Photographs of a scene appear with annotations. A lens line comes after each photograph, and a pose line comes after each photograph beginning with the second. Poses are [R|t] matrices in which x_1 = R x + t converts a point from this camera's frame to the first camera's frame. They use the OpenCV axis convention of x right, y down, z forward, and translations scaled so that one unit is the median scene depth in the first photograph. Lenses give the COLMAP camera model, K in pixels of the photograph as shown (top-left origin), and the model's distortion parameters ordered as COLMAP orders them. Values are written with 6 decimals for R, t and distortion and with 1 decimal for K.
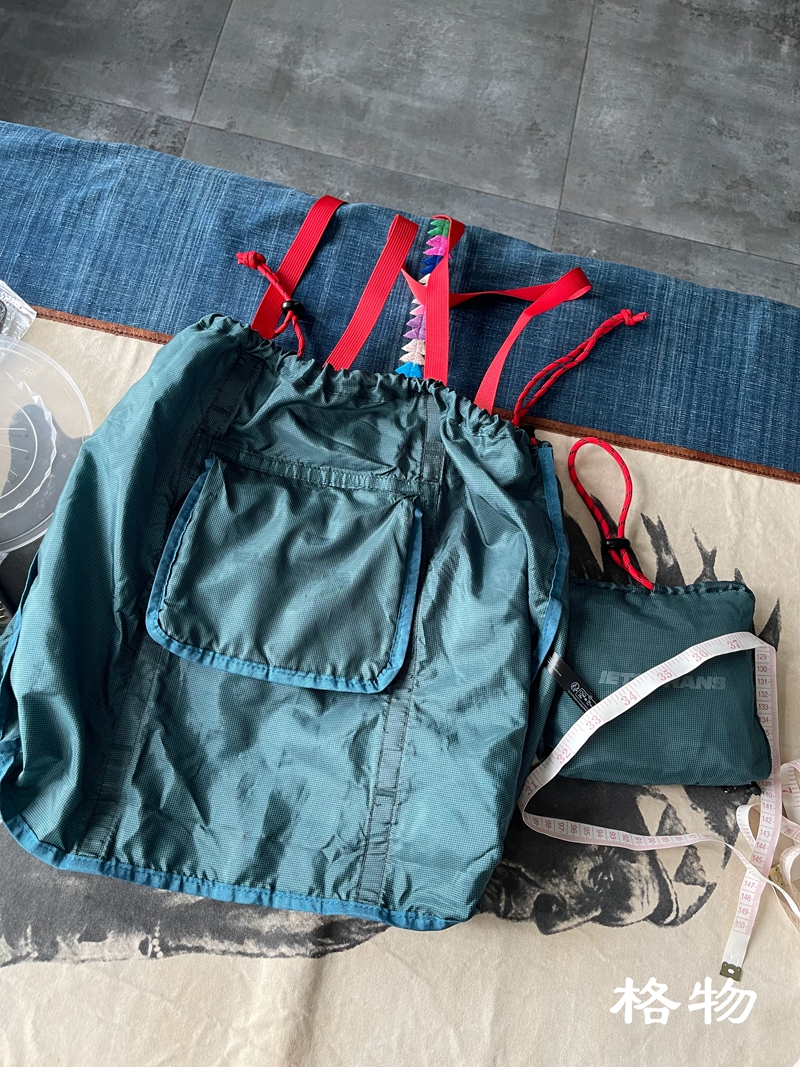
lens RADIAL K [[792.8, 0, 400.0], [0, 792.8, 539.2], [0, 0, 1]] dist [0.055103, -0.091326]
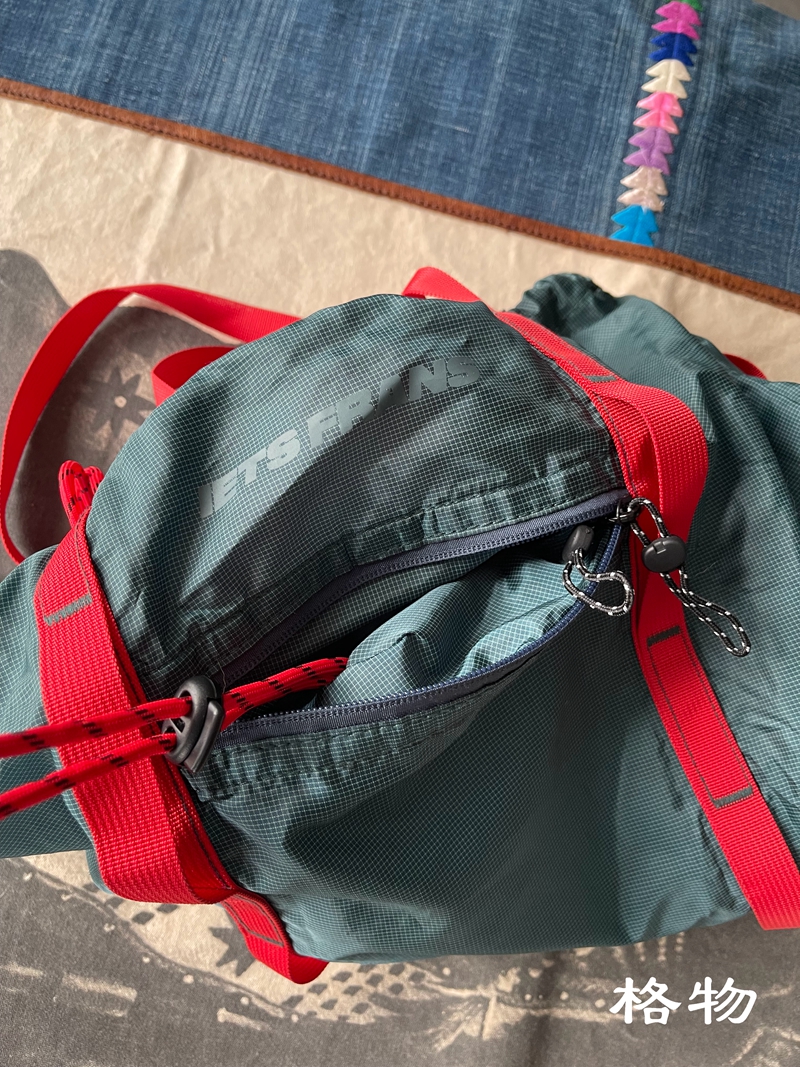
lens RADIAL K [[792.8, 0, 400.2], [0, 792.8, 523.5], [0, 0, 1]] dist [0.055103, -0.091326]
pose [[0.999207, 0.035819, 0.017402, -0.168599], [-0.037422, 0.994005, 0.102731, -0.037402], [-0.013618, -0.103301, 0.994557, 0.372311]]
